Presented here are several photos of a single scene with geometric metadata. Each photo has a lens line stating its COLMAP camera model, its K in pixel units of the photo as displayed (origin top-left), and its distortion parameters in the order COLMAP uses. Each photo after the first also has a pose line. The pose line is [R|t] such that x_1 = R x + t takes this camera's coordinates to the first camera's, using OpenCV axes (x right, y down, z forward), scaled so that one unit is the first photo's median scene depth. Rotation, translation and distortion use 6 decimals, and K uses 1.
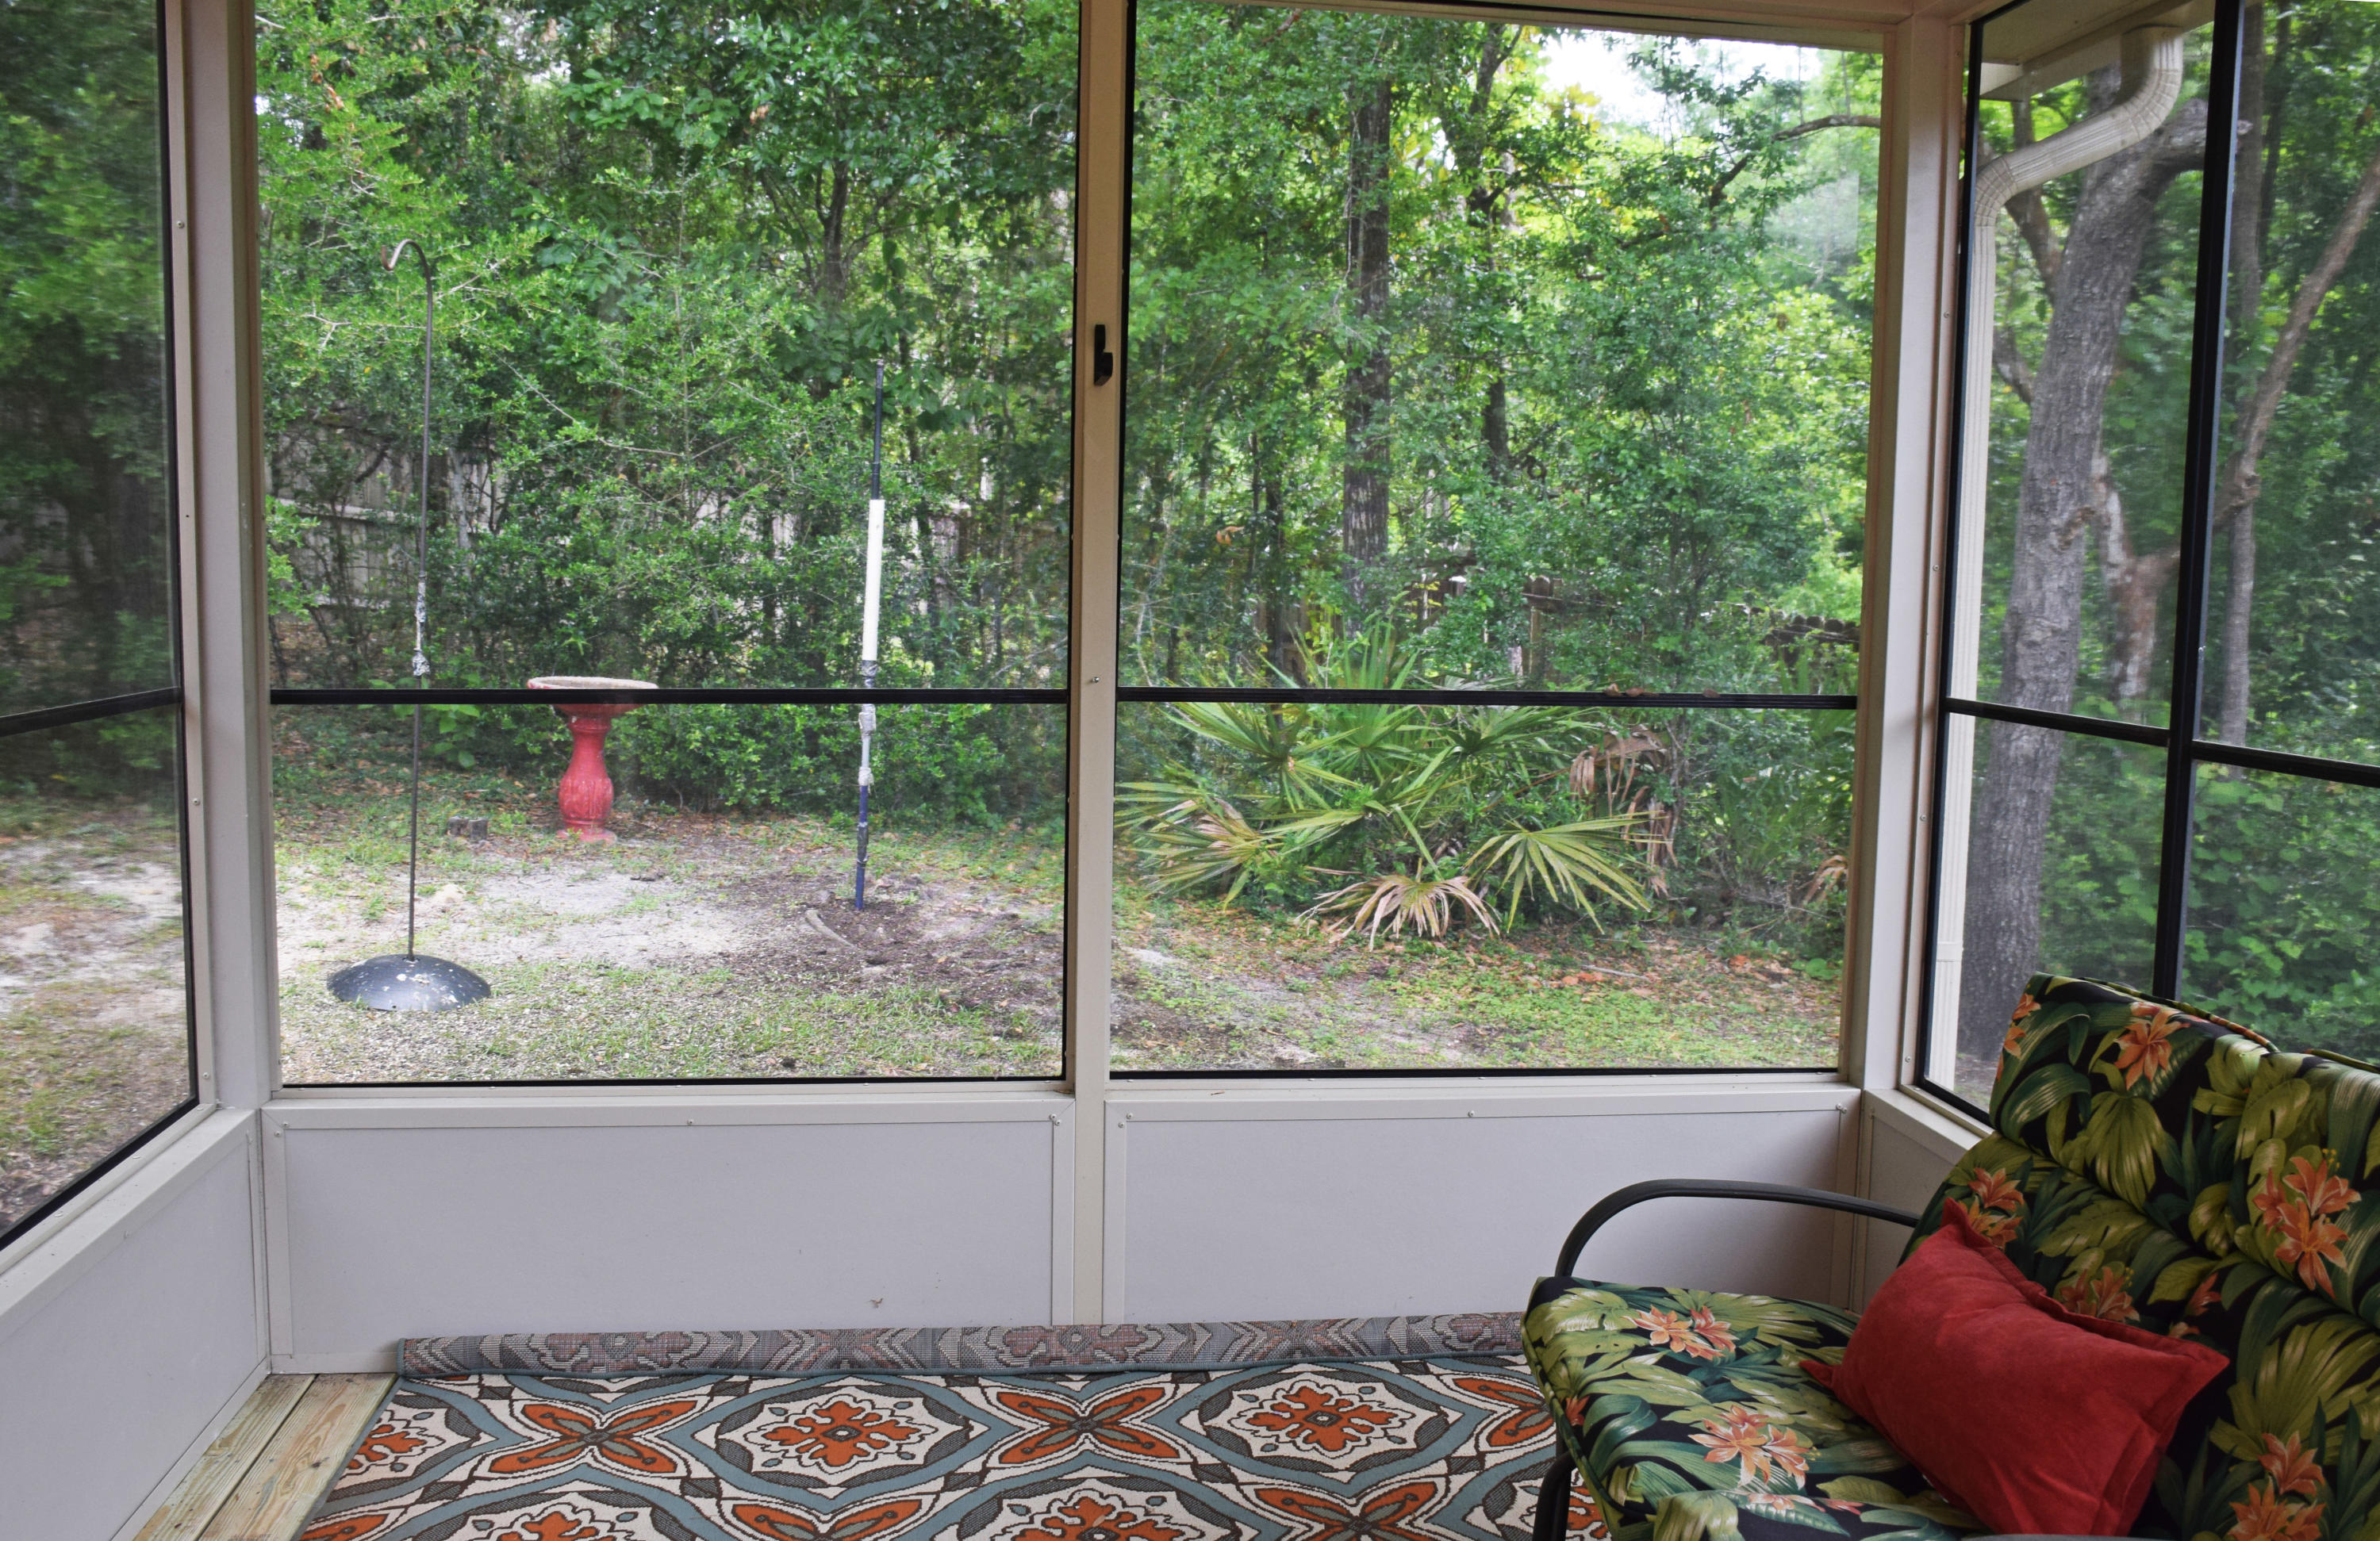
lens RADIAL K [[2143.8, 0, 1190.0], [0, 2143.8, 770.5], [0, 0, 1]] dist [-0.070578, 0.007067]
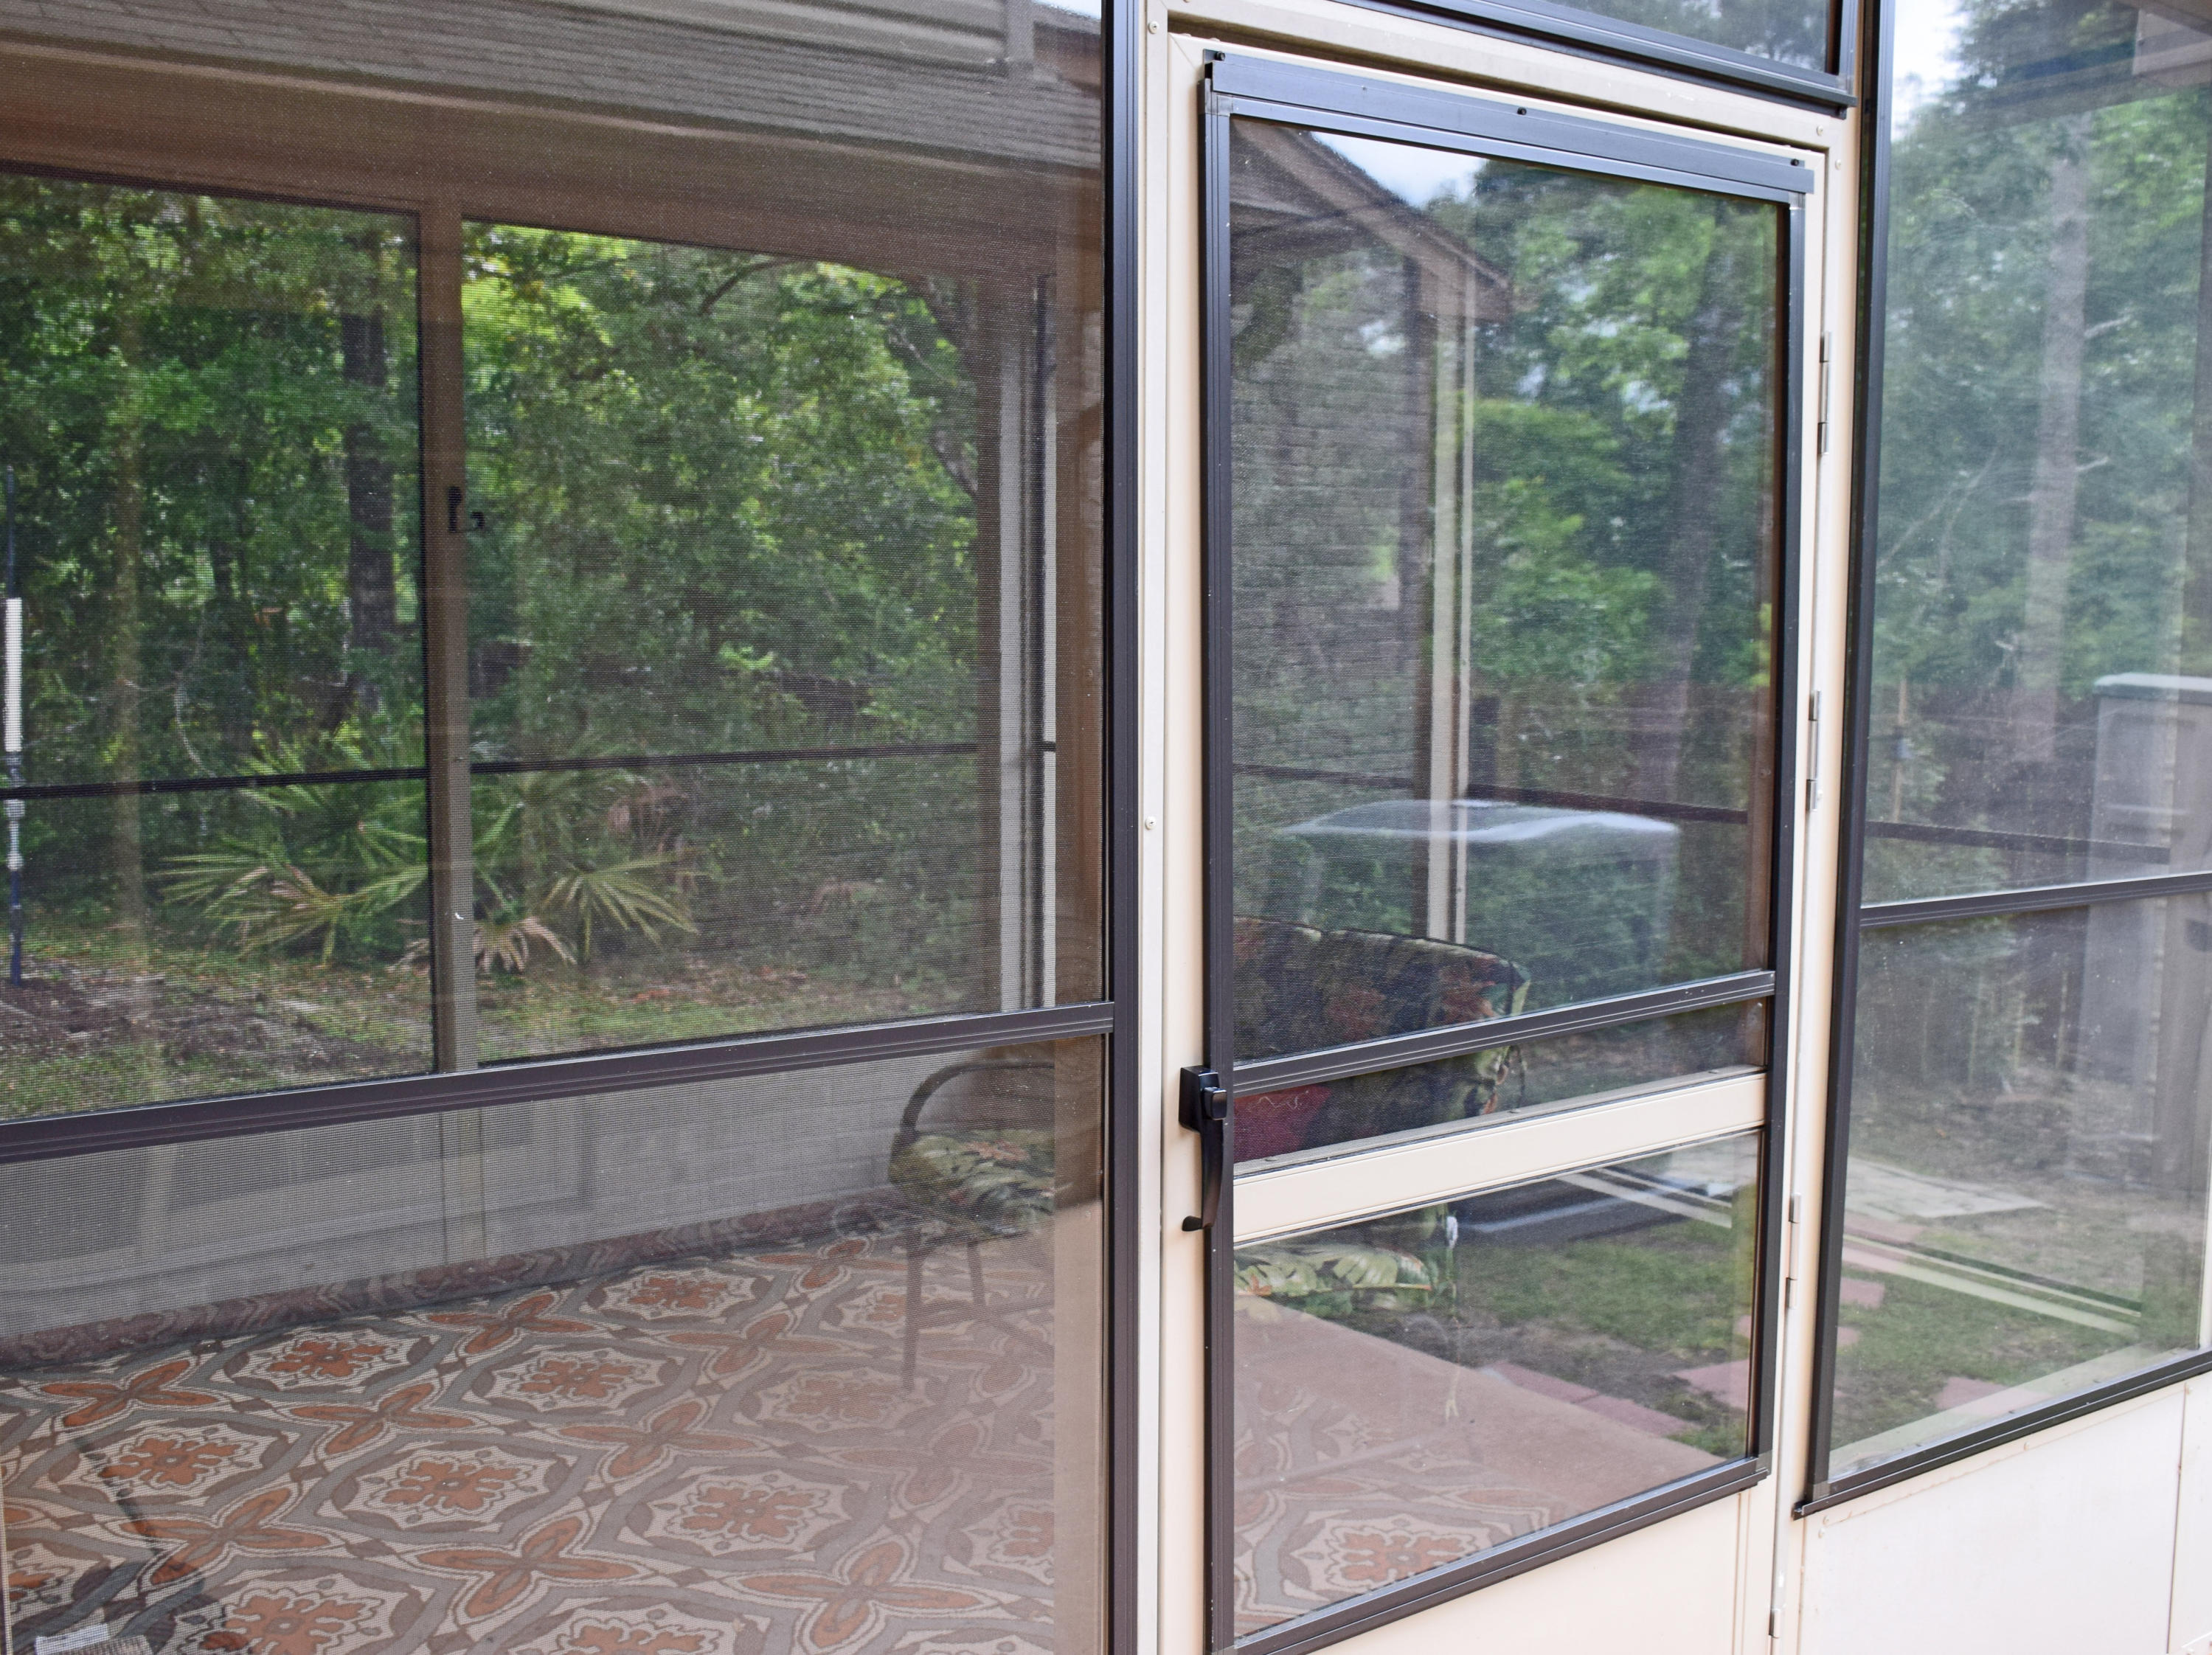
lens RADIAL K [[1934.7, 0, 1106.0], [0, 1934.7, 827.5], [0, 0, 1]] dist [-0.001536, 0.002081]
pose [[0.896683, -0.066268, 0.437684, -0.174718], [0.063297, 0.997765, 0.021392, -0.000722], [-0.438124, 0.008522, 0.898874, -0.187693]]
